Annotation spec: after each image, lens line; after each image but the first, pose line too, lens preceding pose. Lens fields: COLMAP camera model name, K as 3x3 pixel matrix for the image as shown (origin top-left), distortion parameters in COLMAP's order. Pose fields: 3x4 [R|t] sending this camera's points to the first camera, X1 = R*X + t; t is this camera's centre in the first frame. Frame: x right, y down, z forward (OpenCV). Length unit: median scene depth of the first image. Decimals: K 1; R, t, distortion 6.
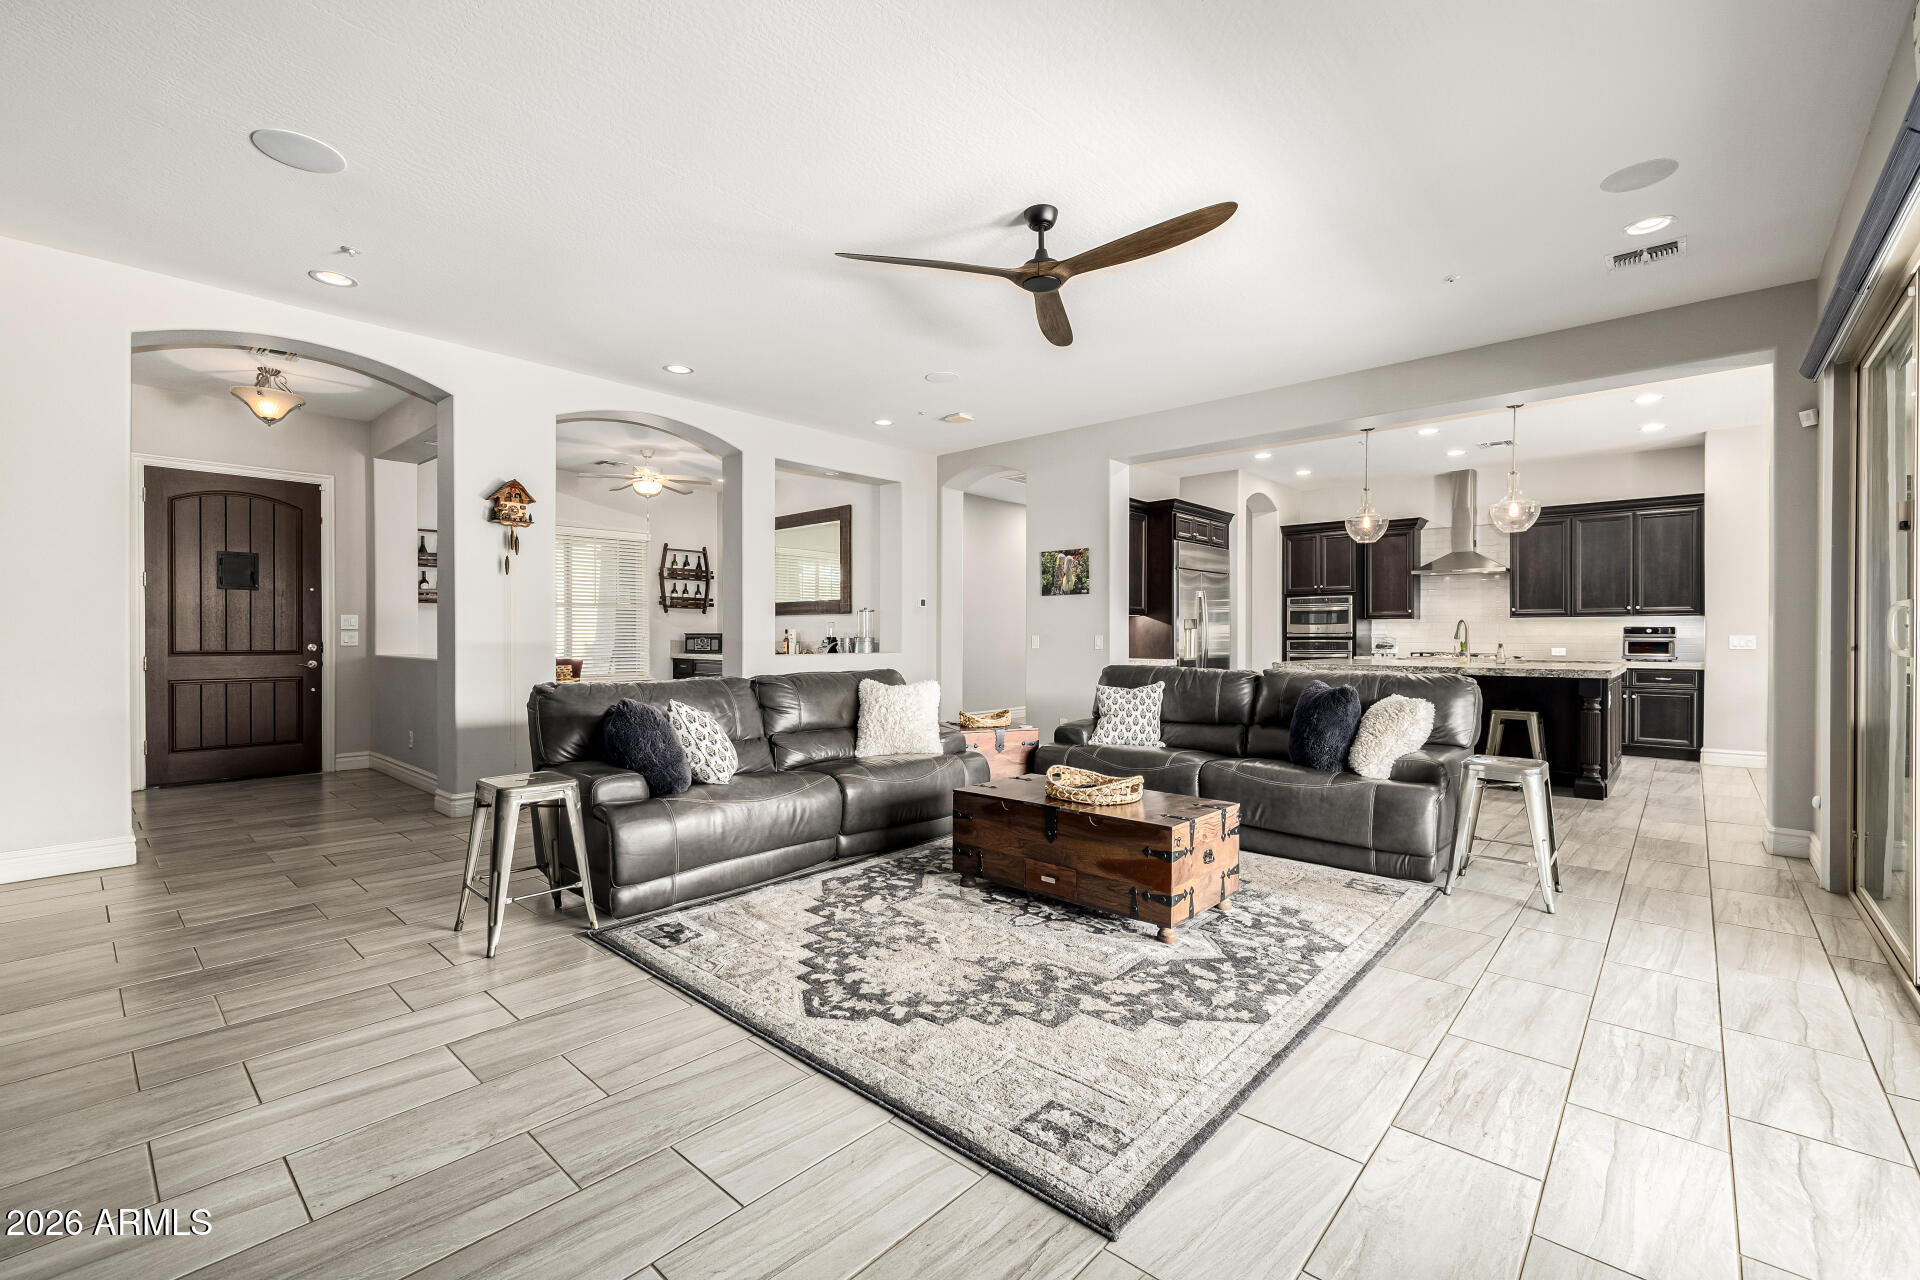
lens RADIAL K [[835.0, 0, 957.3], [0, 835.0, 641.1], [0, 0, 1]] dist [0.000759, -0.000397]
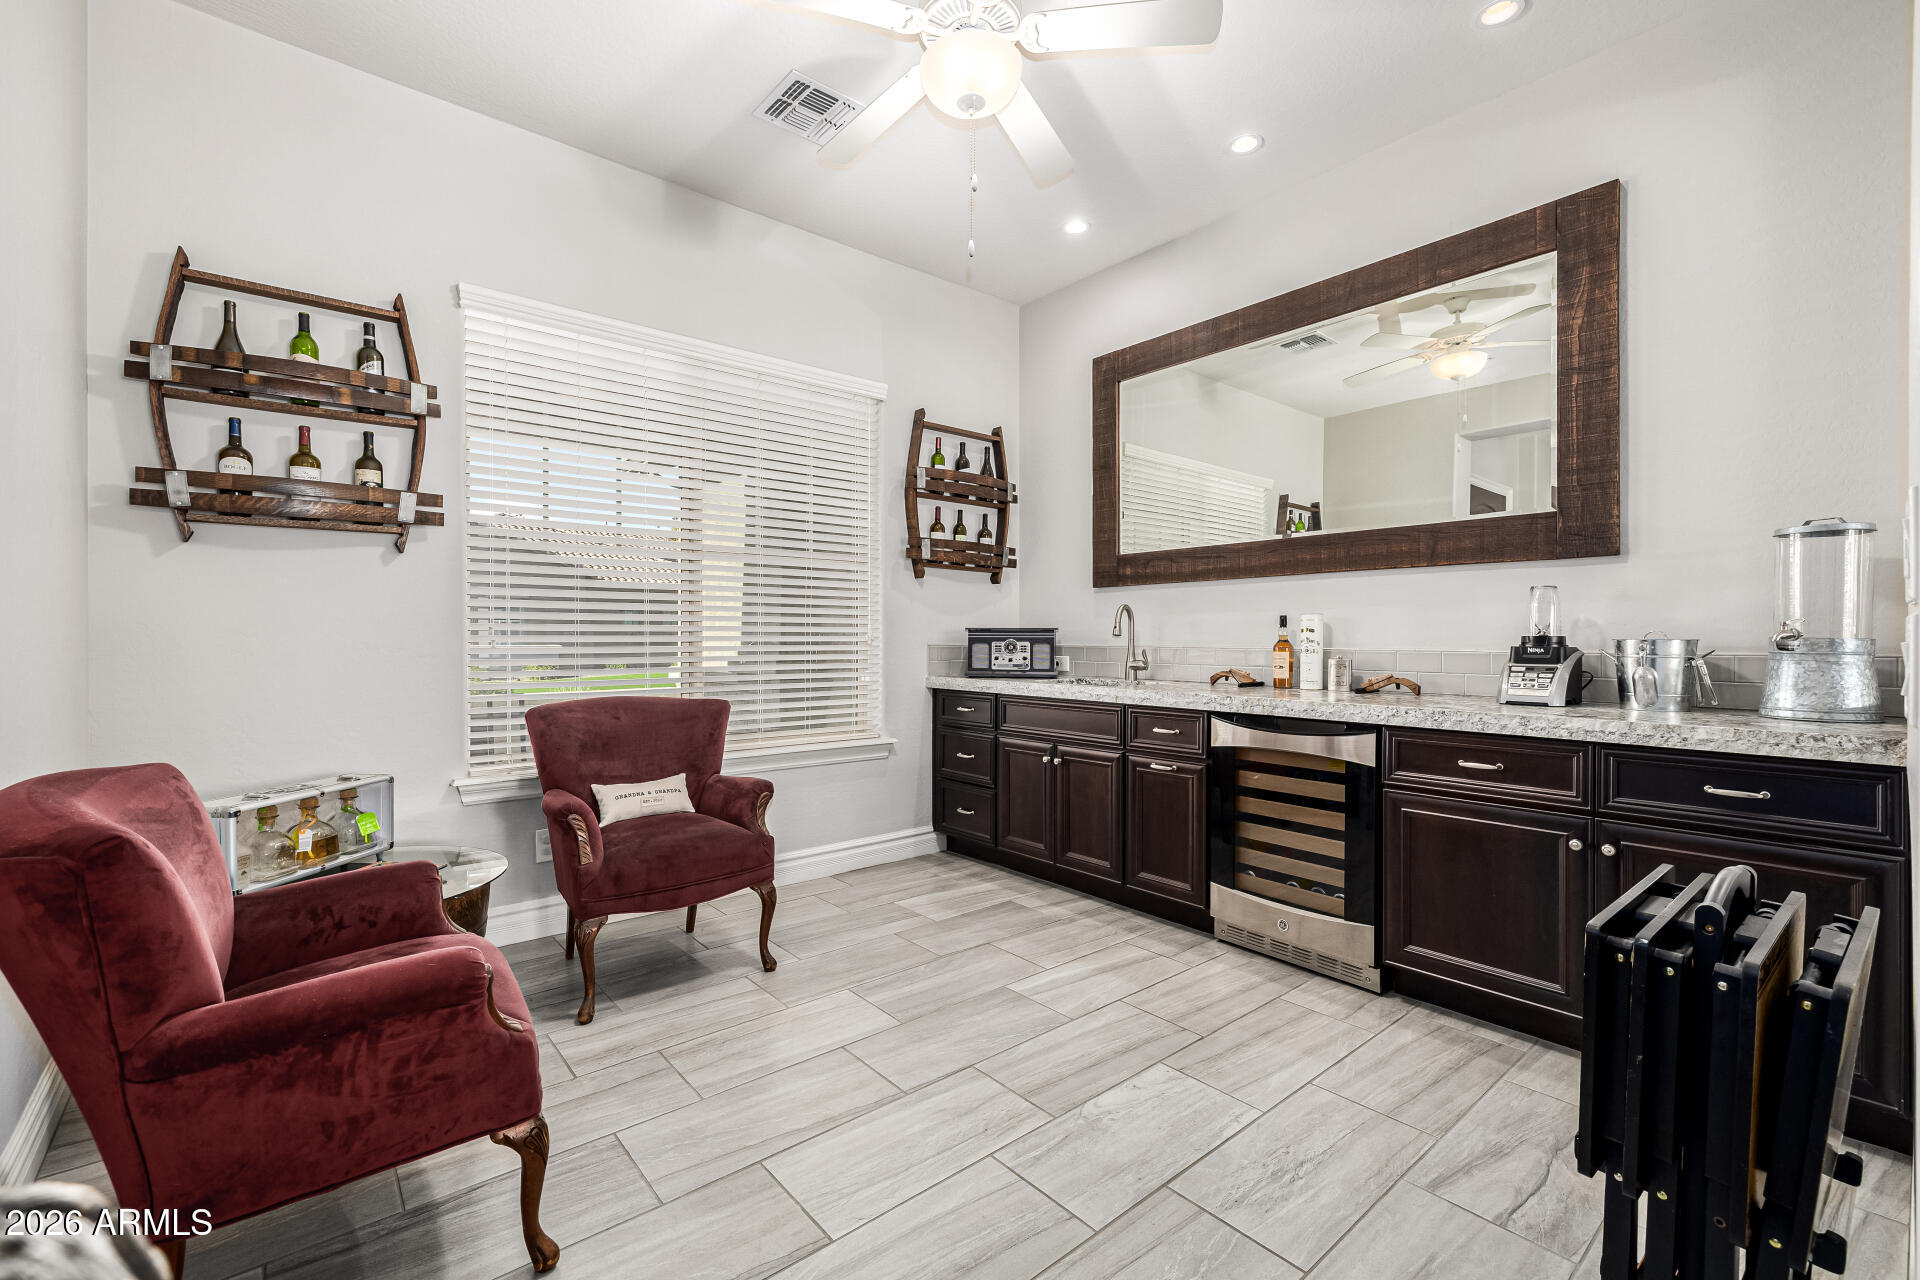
lens RADIAL K [[835.0, 0, 966.8], [0, 835.0, 639.3], [0, 0, 1]] dist [0.000759, -0.000397]
pose [[0.985918, -0.000639, -0.167228, -0.256196], [0.001164, 0.999995, 0.003039, -0.004946], [0.167225, -0.003191, 0.985914, 0.594943]]
